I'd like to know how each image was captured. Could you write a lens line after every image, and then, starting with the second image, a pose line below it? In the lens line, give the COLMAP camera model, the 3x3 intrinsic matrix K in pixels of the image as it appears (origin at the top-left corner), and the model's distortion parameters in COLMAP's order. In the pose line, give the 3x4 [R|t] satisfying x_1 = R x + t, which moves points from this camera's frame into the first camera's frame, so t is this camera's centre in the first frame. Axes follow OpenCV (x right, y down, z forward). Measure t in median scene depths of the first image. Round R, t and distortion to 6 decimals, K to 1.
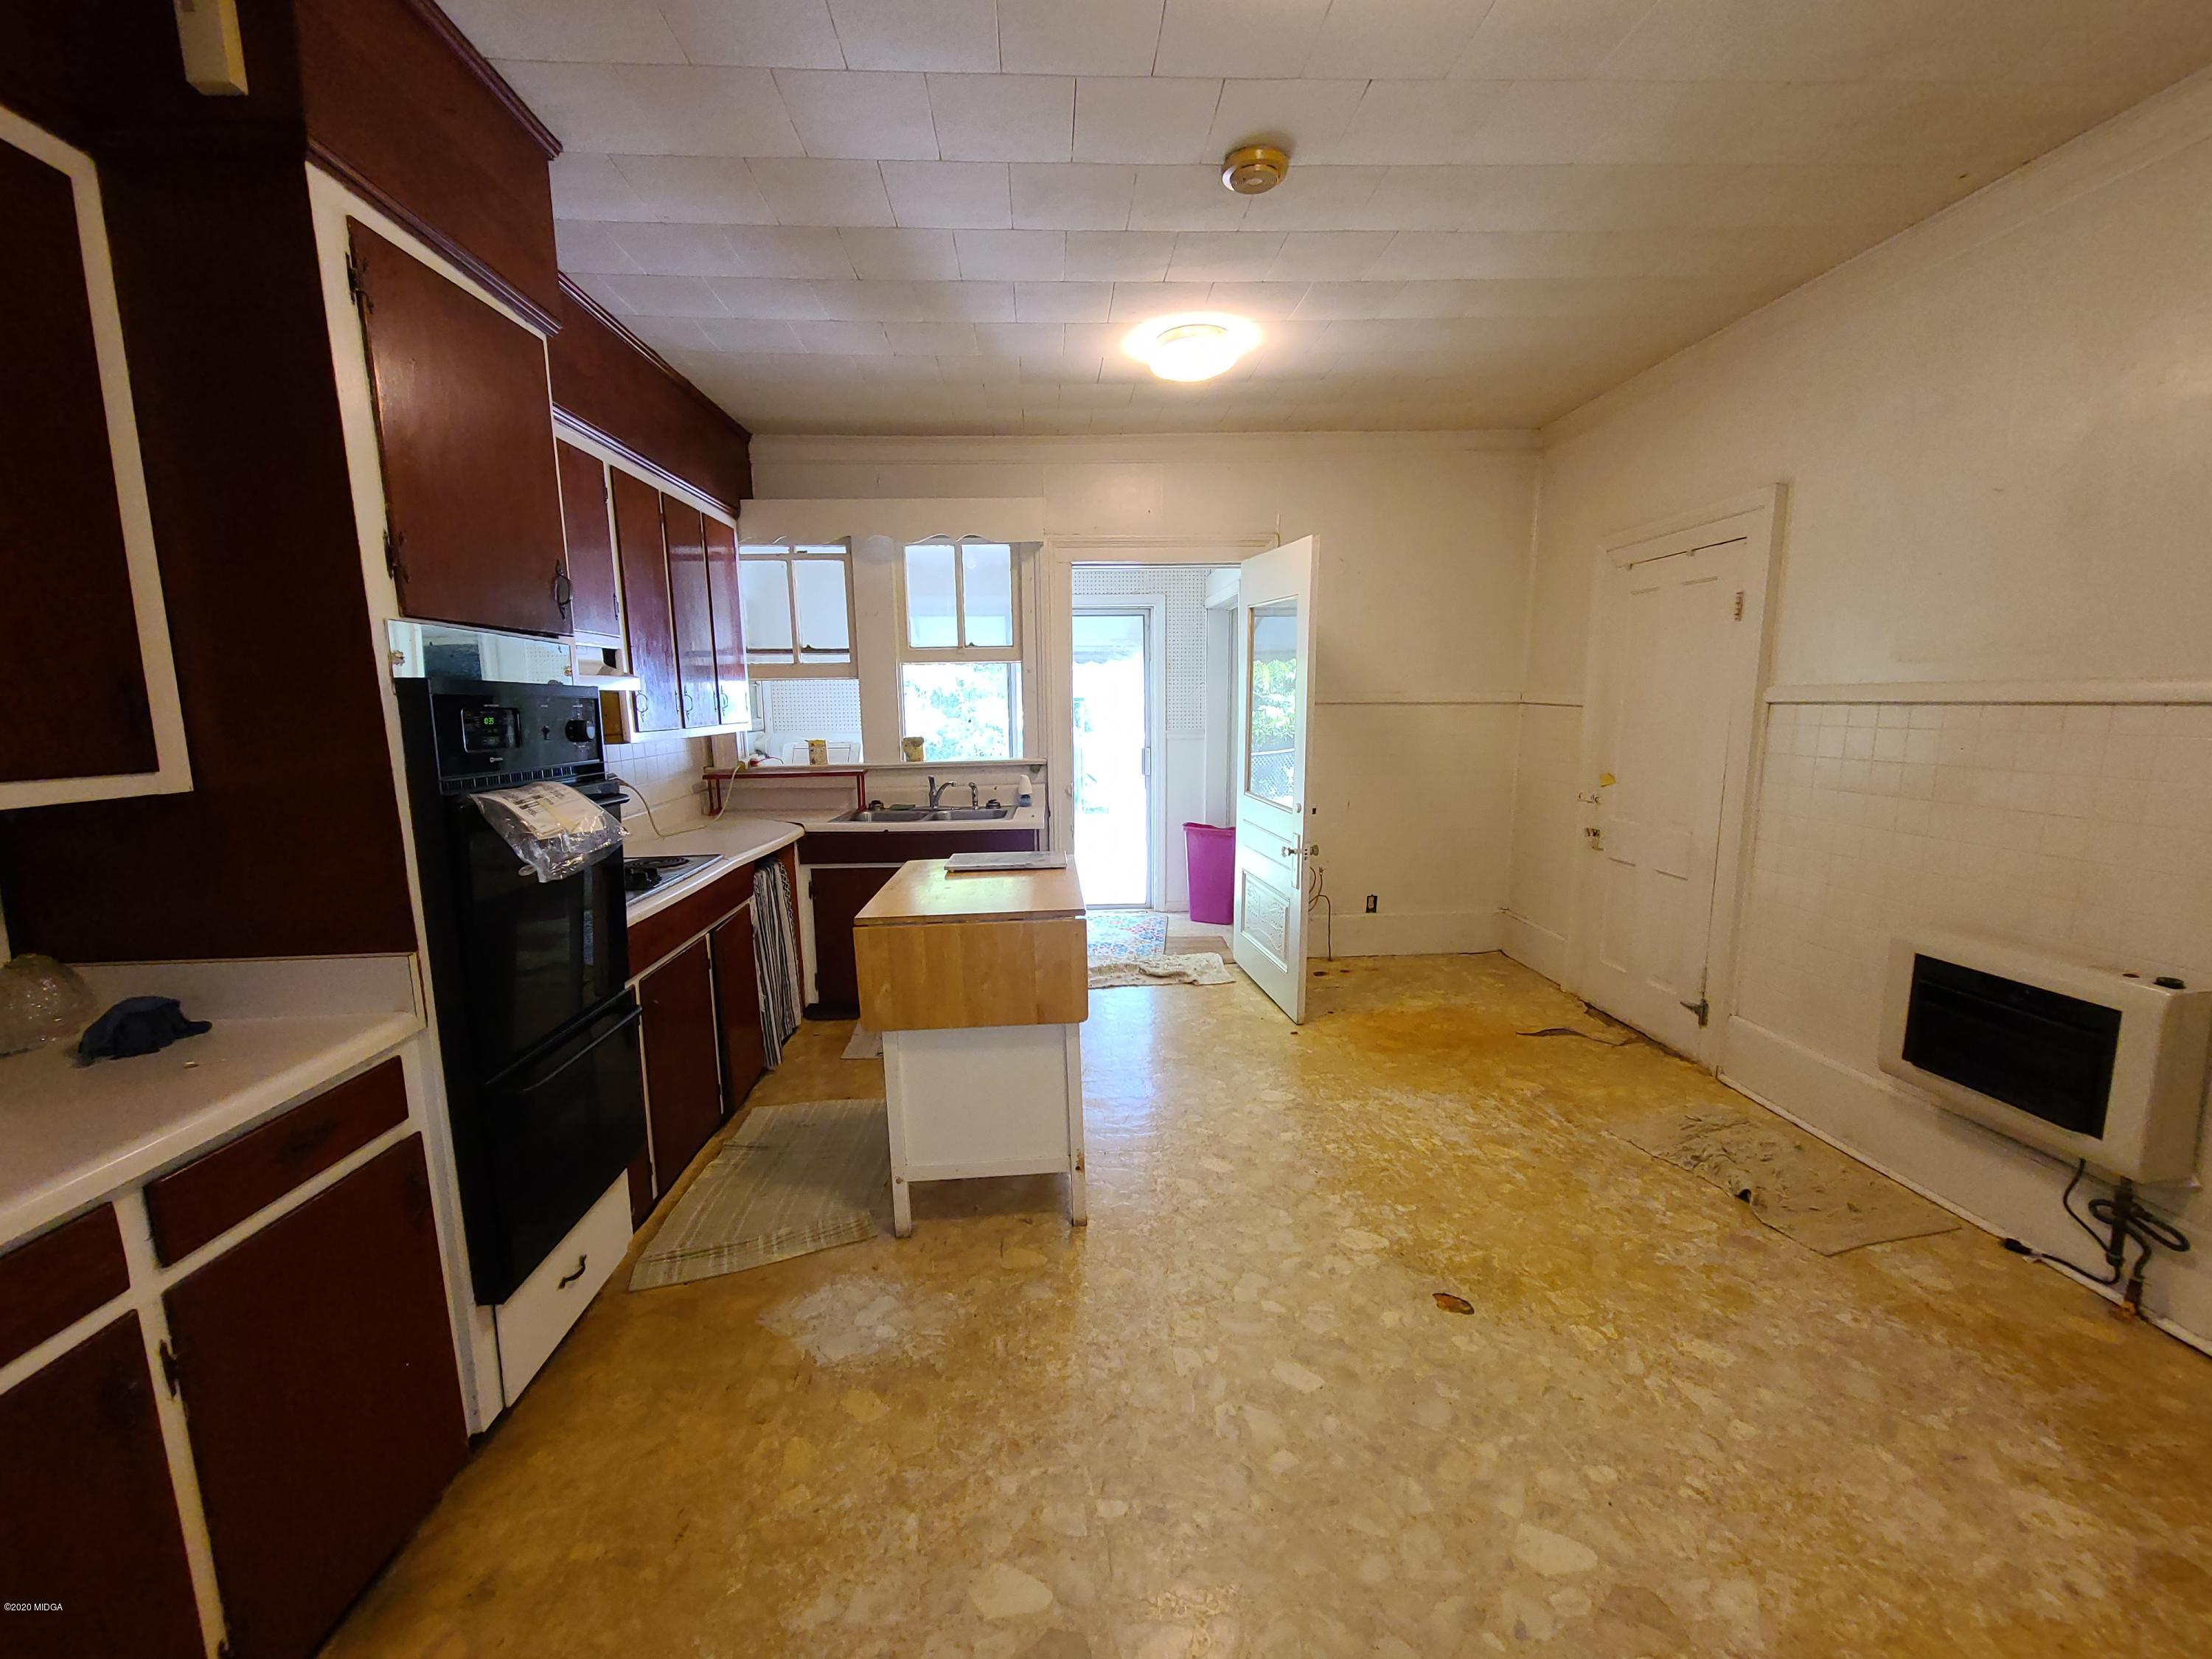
lens RADIAL K [[910.5, 0, 1100.4], [0, 910.5, 831.7], [0, 0, 1]] dist [0.000325, -0.000011]
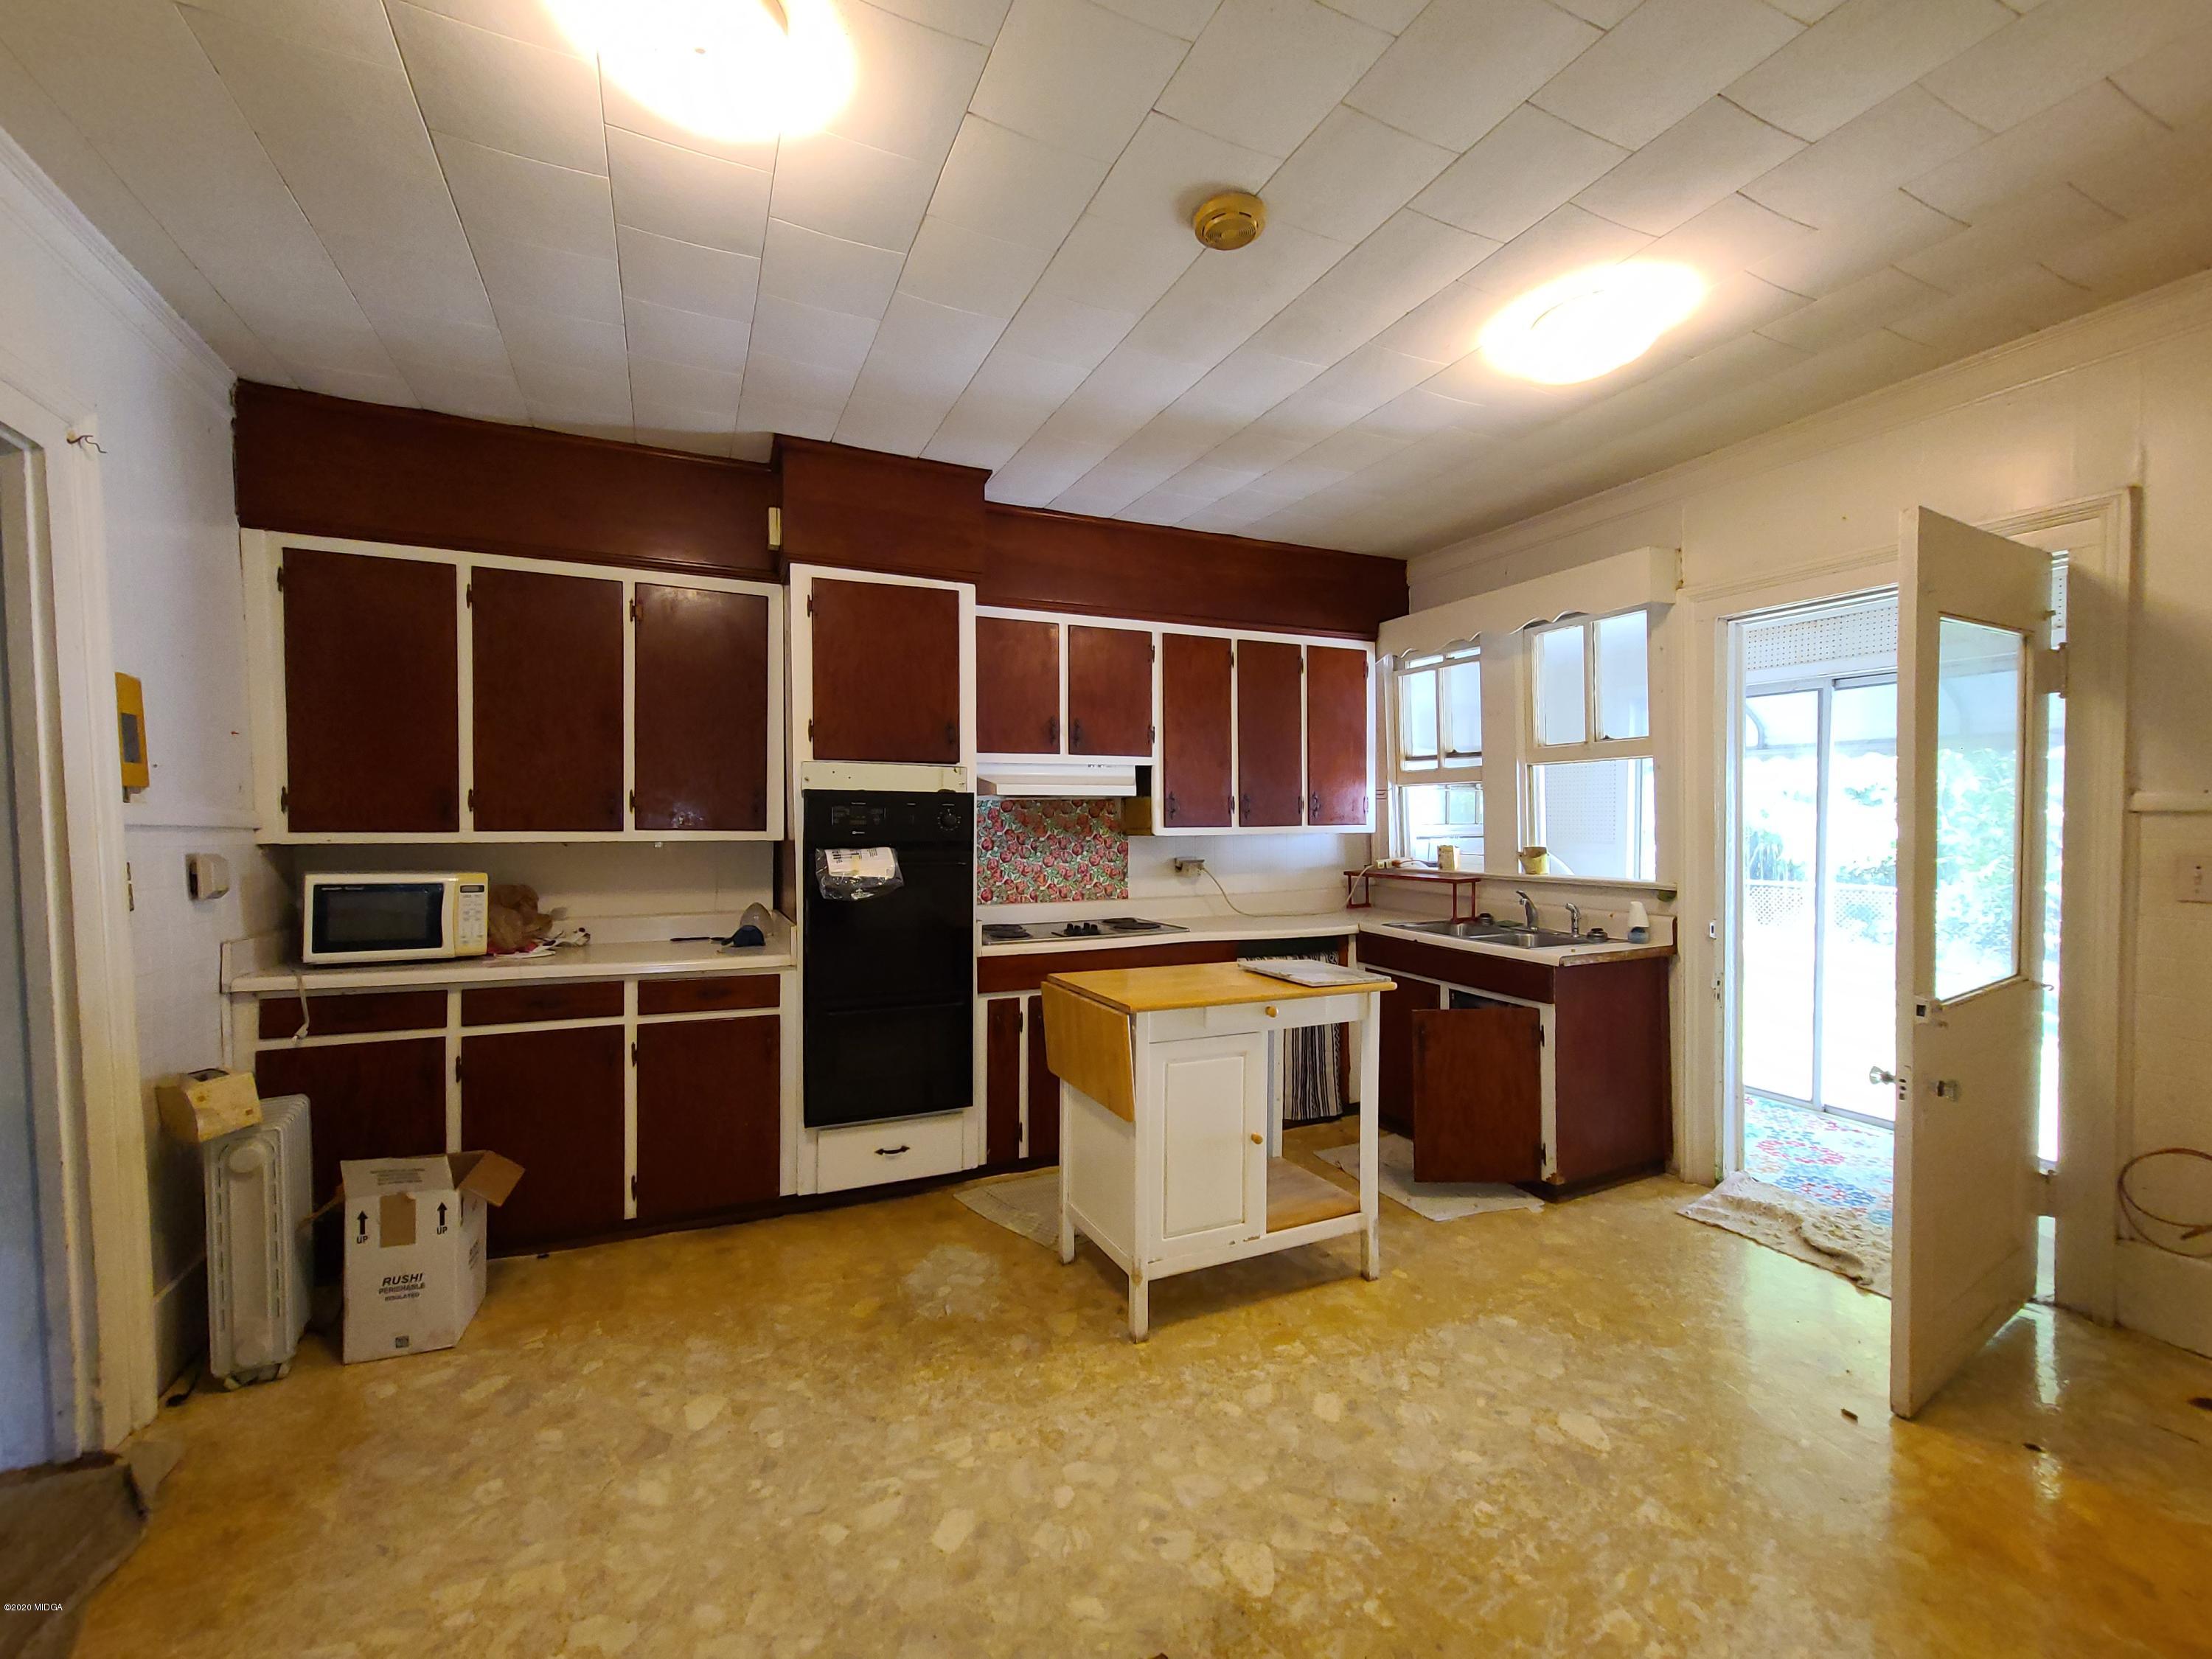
lens RADIAL K [[910.5, 0, 1100.4], [0, 910.5, 831.7], [0, 0, 1]] dist [0.000325, -0.000011]
pose [[0.365533, 0.027283, -0.930399, 0.747127], [-0.137655, 0.990164, -0.025046, -0.062968], [0.920563, 0.137229, 0.365693, 0.478627]]
